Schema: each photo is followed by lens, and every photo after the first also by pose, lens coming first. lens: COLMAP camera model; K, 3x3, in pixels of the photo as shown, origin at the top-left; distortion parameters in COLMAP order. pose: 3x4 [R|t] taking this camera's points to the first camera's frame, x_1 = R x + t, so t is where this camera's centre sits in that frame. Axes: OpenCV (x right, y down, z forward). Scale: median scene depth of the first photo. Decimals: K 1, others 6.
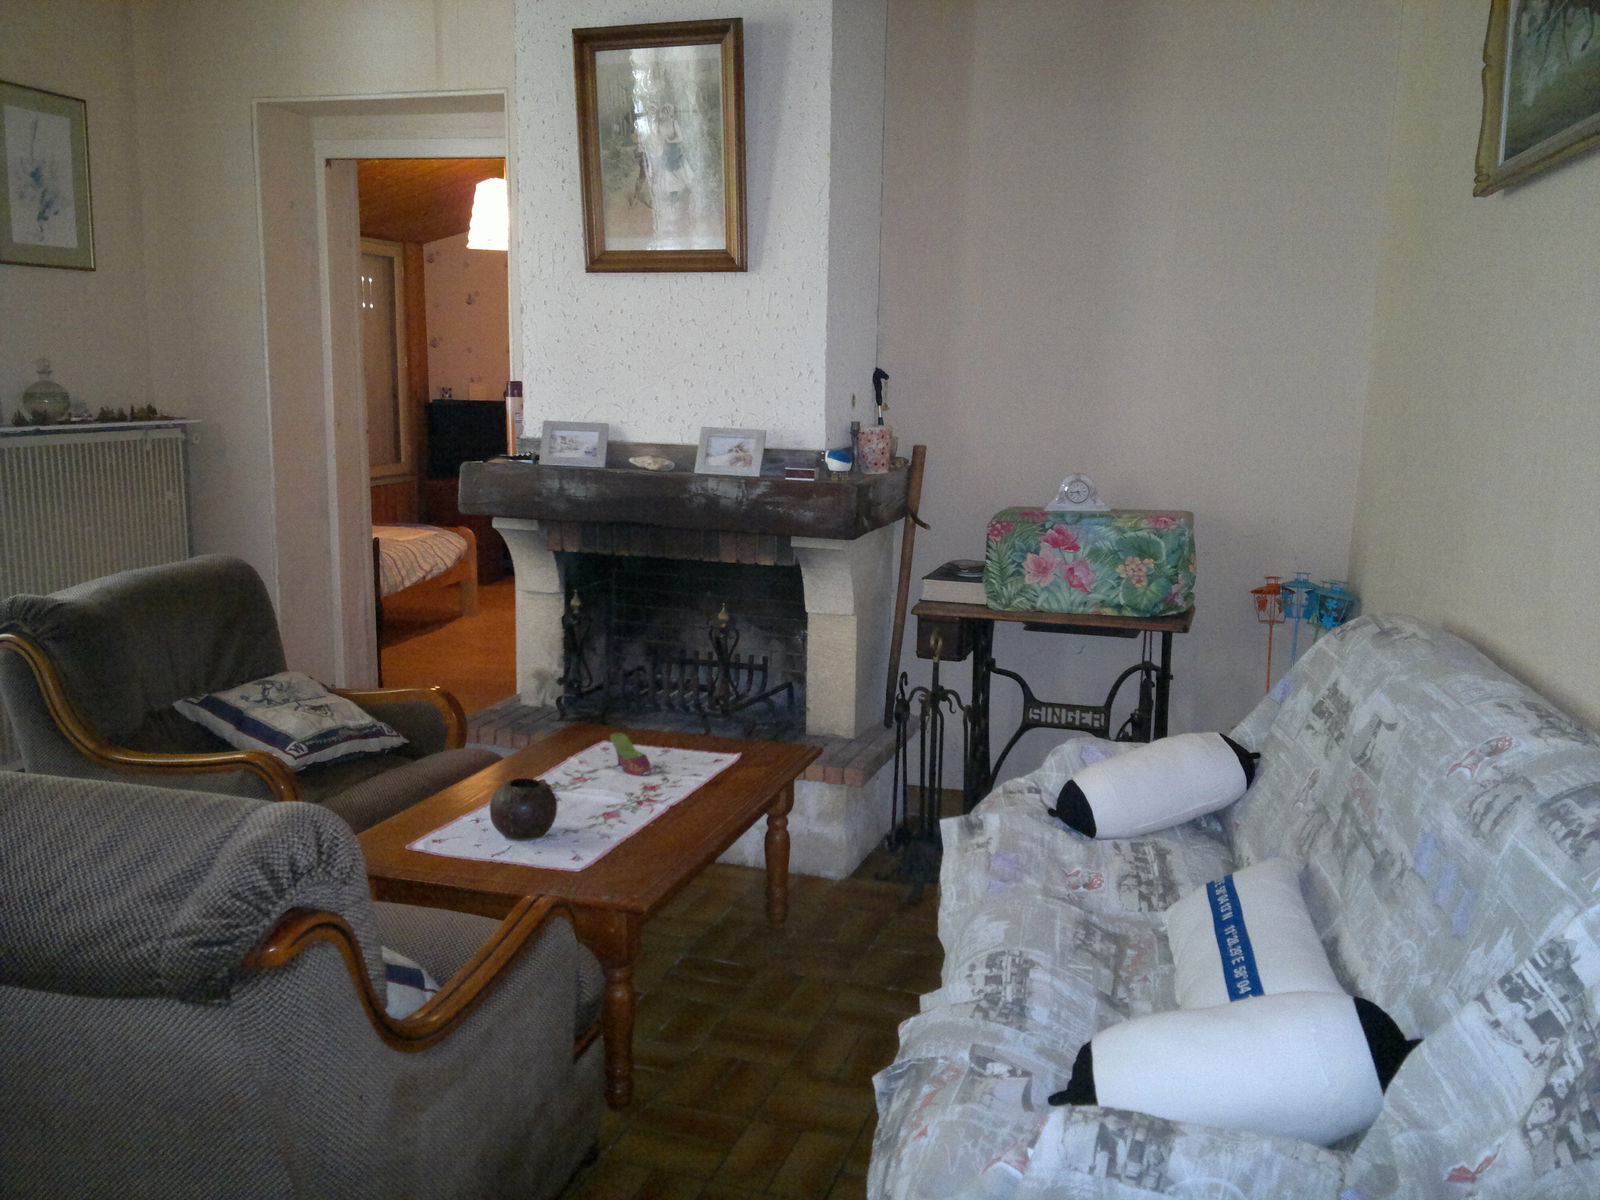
lens RADIAL K [[1354.6, 0, 800.0], [0, 1354.6, 600.0], [0, 0, 1]] dist [0.133631, -0.272070]
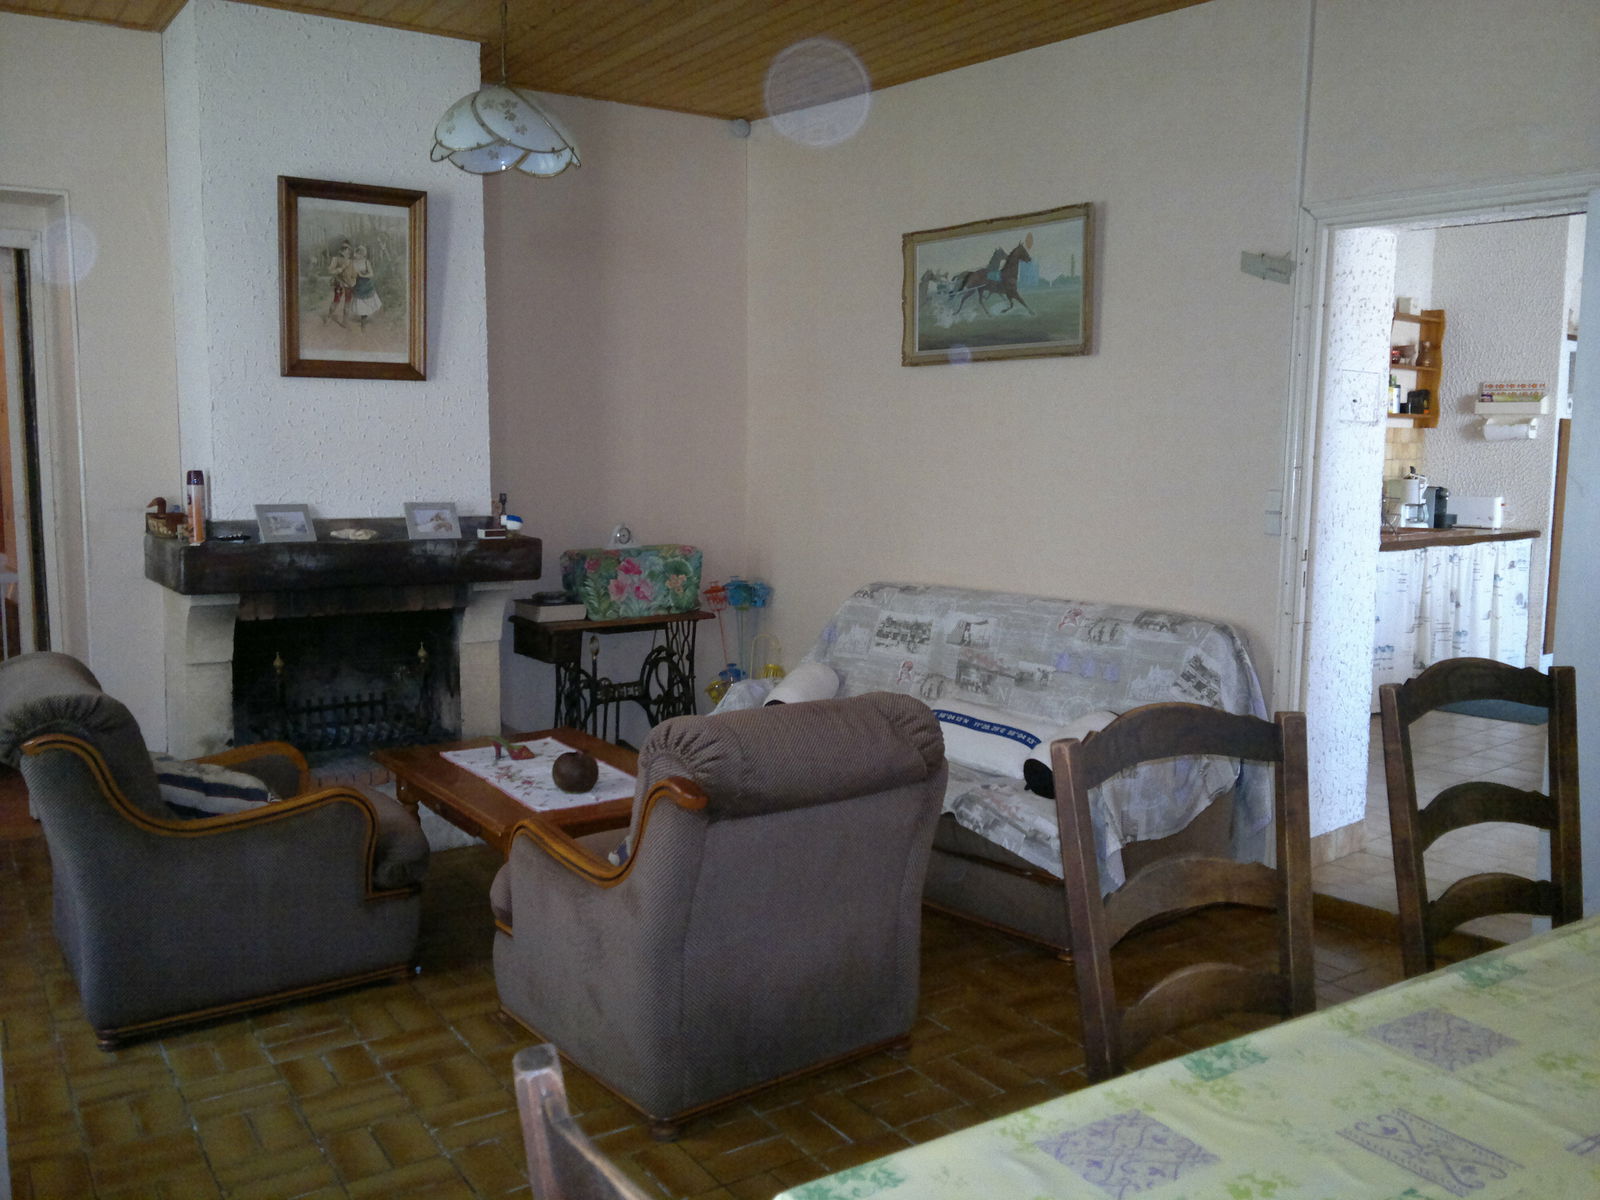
lens RADIAL K [[1354.6, 0, 800.0], [0, 1354.6, 600.0], [0, 0, 1]] dist [0.133631, -0.272070]
pose [[0.612099, -0.102168, 0.784153, -0.846245], [0.137258, 0.990294, 0.021884, -0.016725], [-0.778778, 0.094237, 0.620181, -0.051496]]
